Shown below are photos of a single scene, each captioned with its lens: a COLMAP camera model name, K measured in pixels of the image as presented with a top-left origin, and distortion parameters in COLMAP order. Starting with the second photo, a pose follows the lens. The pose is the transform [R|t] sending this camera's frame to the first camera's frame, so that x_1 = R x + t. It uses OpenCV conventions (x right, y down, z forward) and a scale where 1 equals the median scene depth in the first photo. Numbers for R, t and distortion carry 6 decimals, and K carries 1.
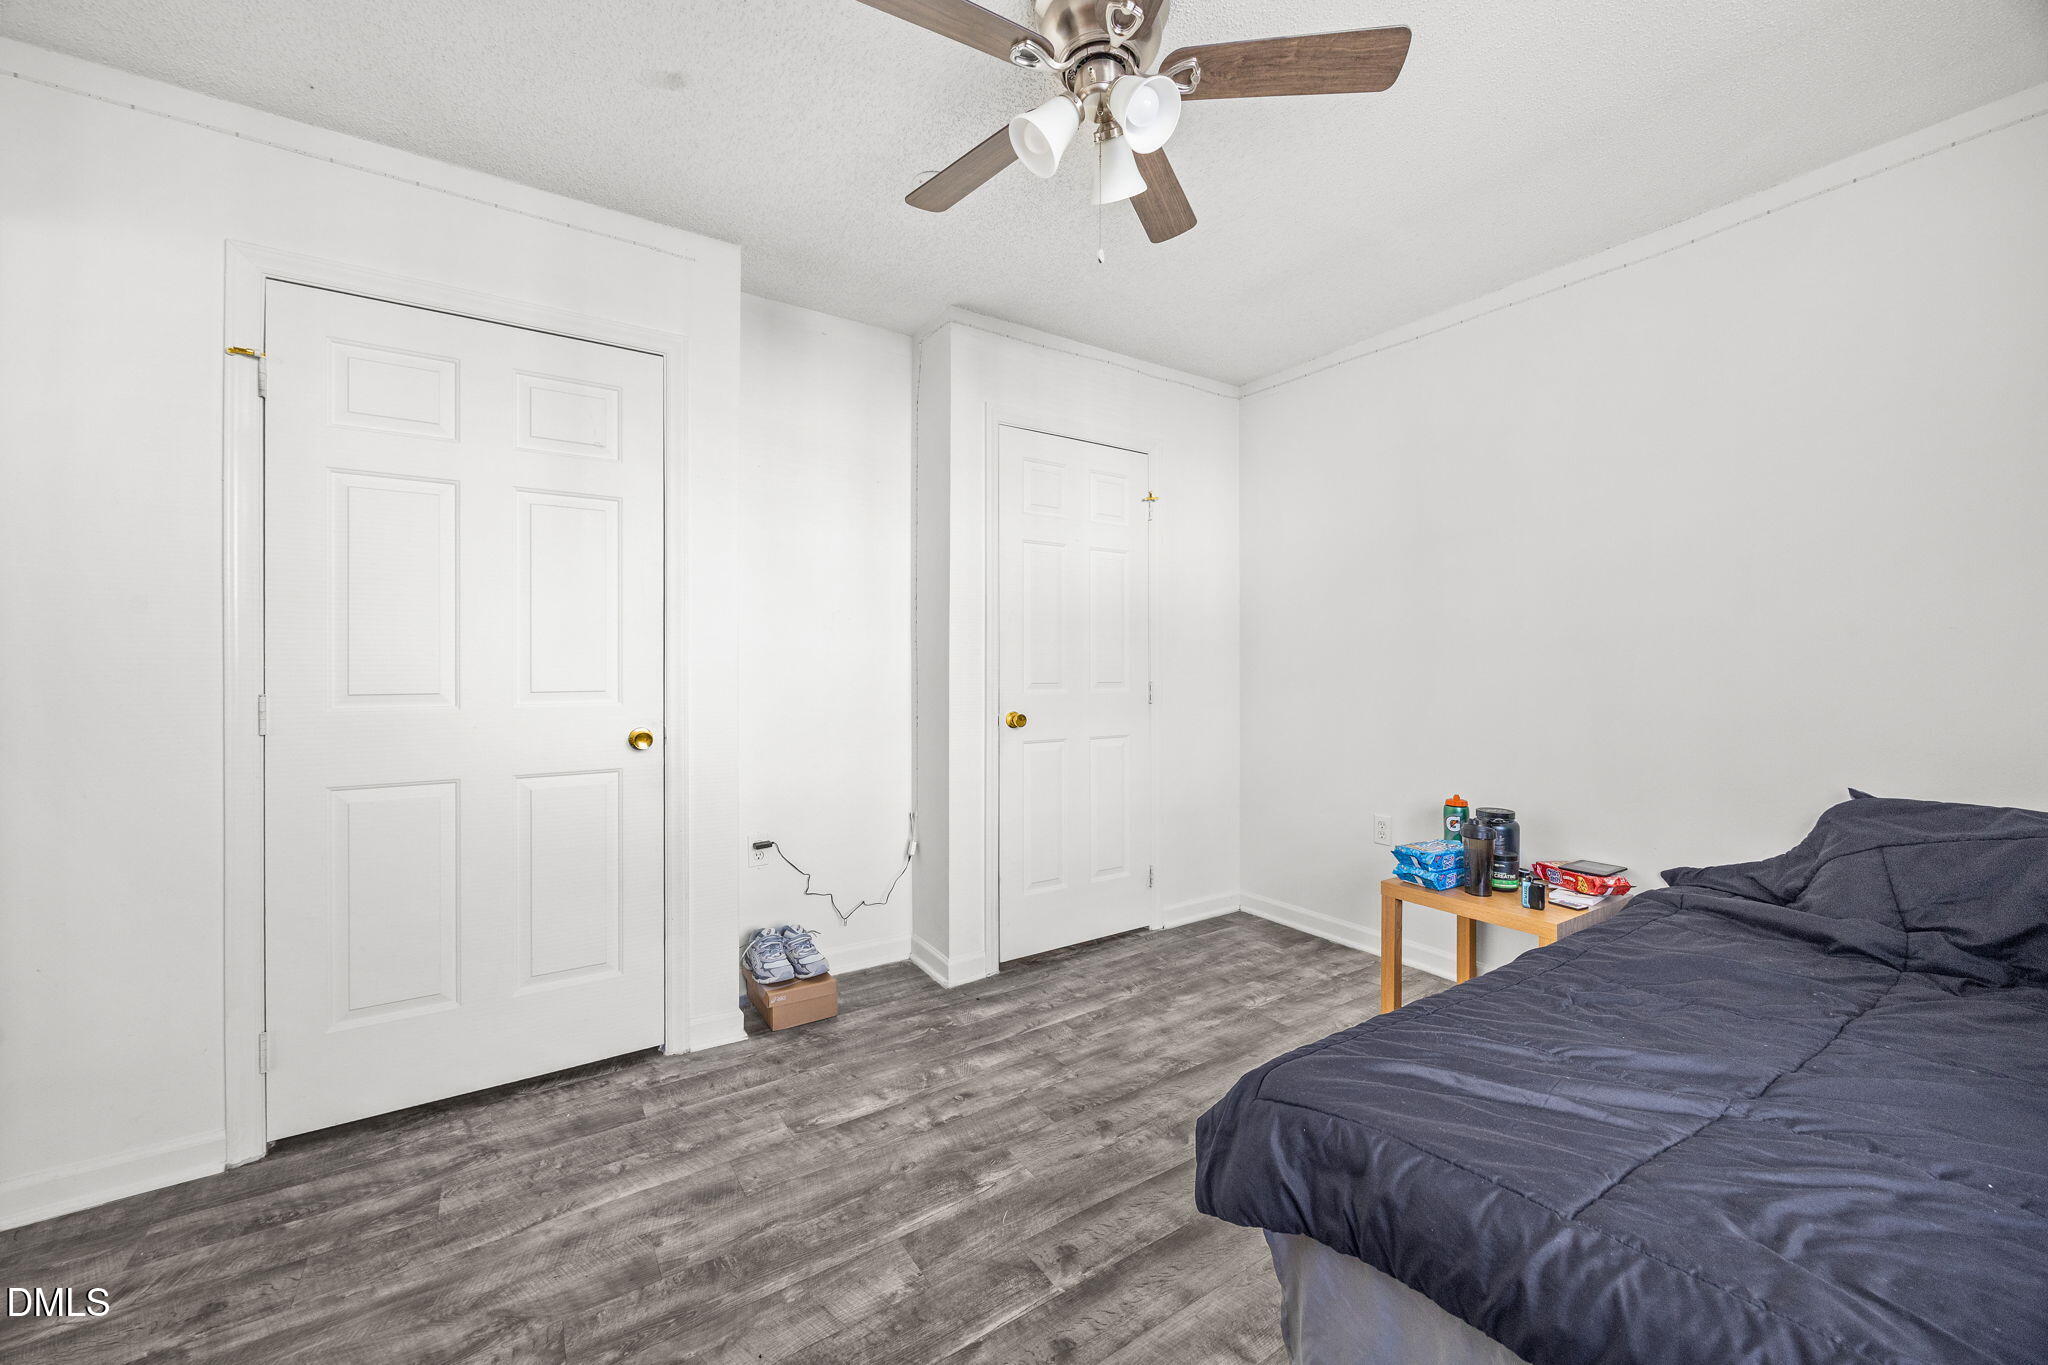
lens RADIAL K [[782.2, 0, 1023.9], [0, 782.2, 672.3], [0, 0, 1]] dist [-0.000376, 0.000110]
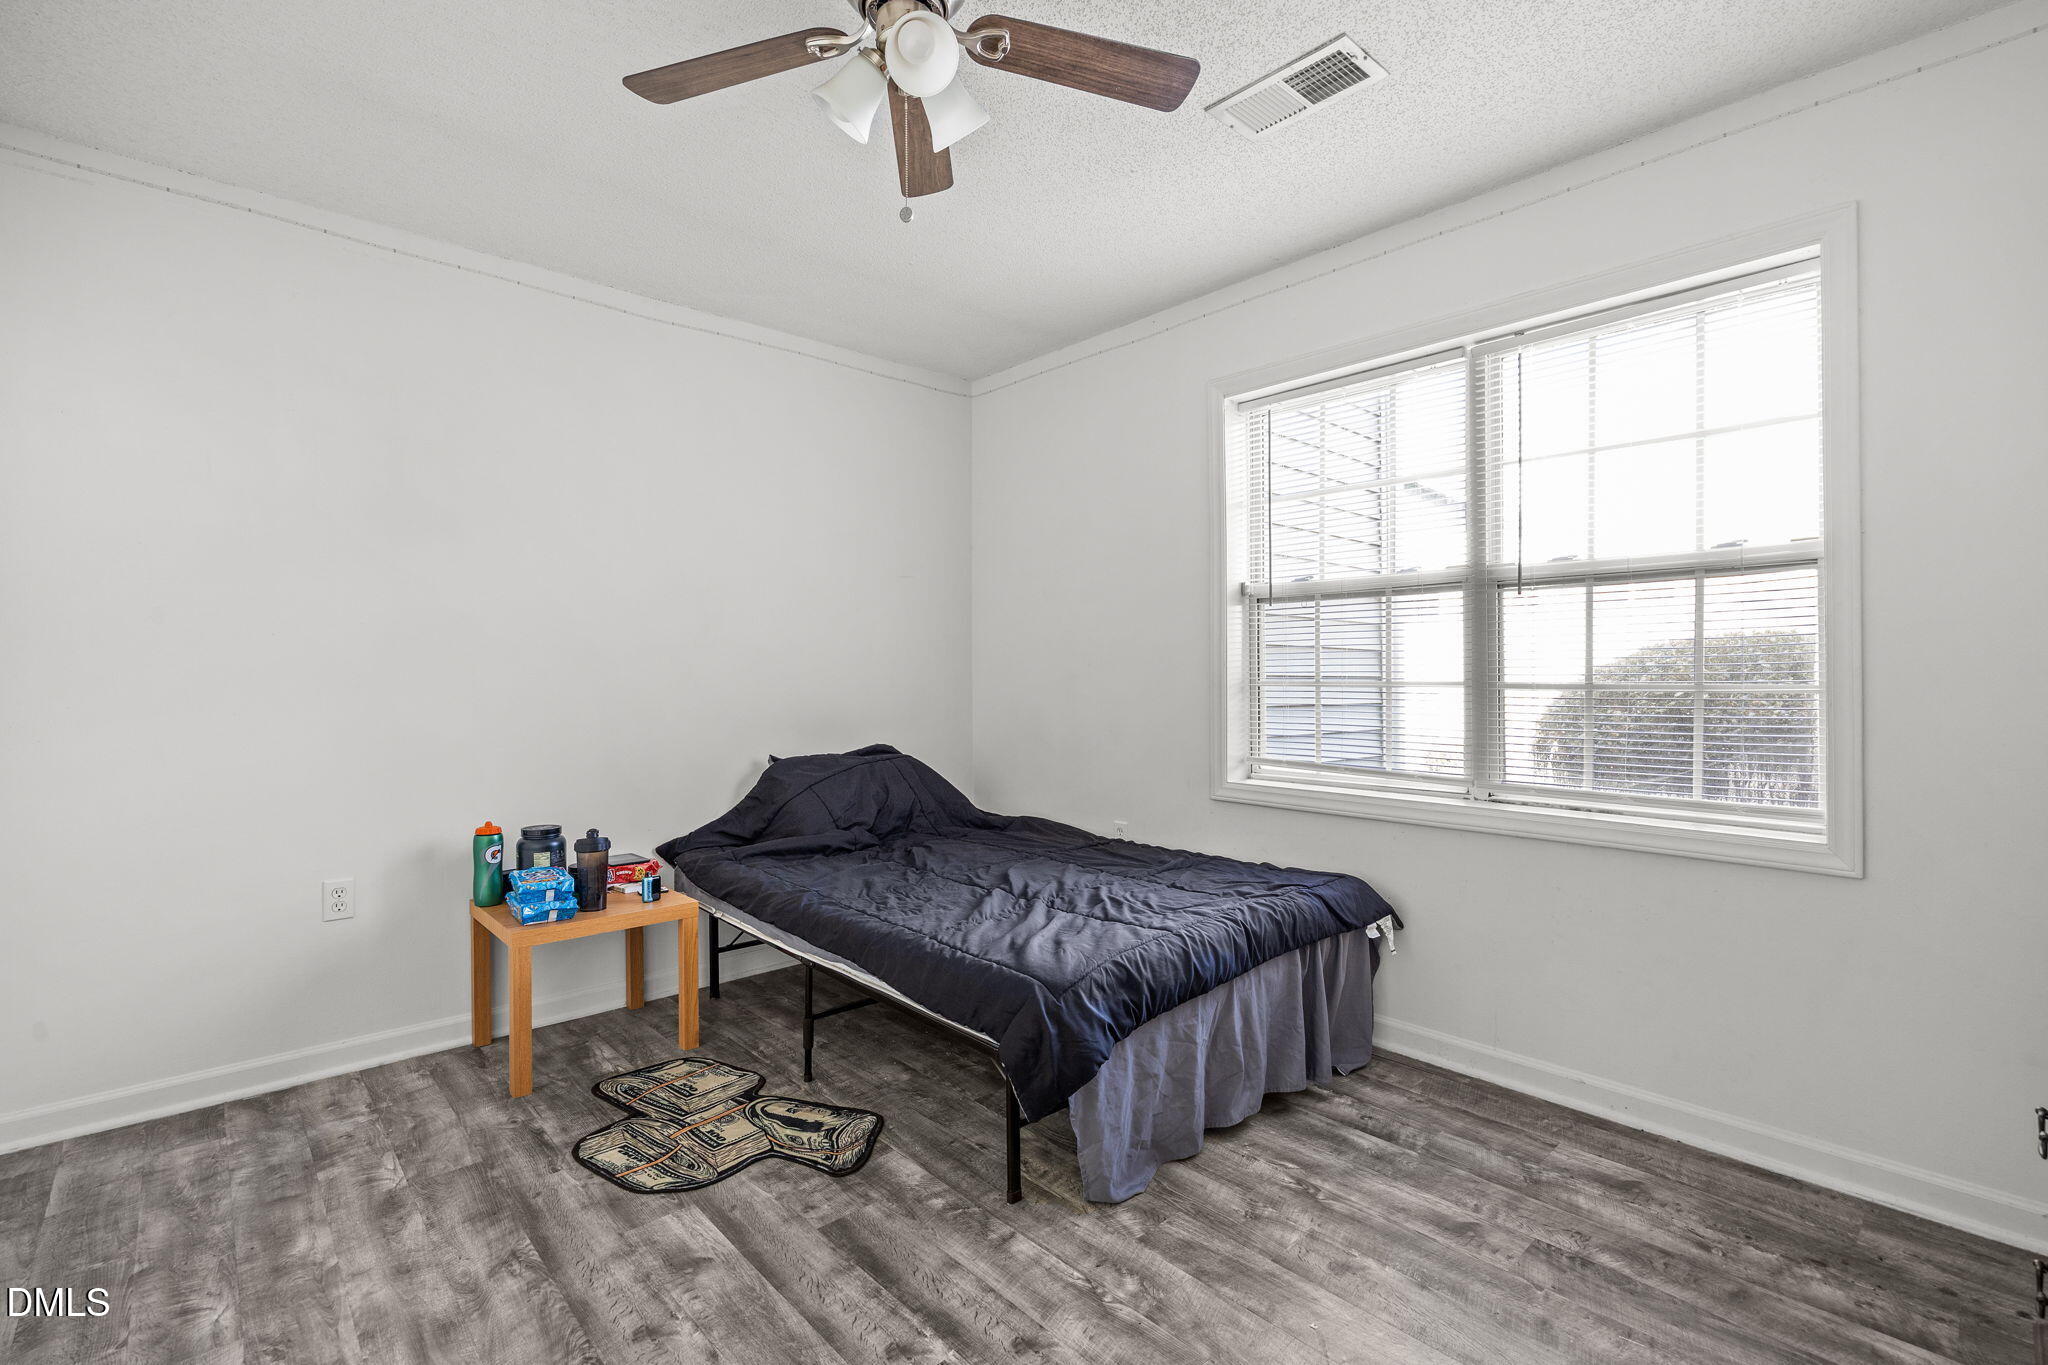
lens RADIAL K [[924.9, 0, 1022.9], [0, 924.9, 680.8], [0, 0, 1]] dist [-0.001036, 0.000237]
pose [[-0.164589, -0.000435, 0.986362, -0.578053], [0.006075, 0.999980, 0.001455, 0.003392], [-0.986344, 0.006232, -0.164583, 0.613378]]
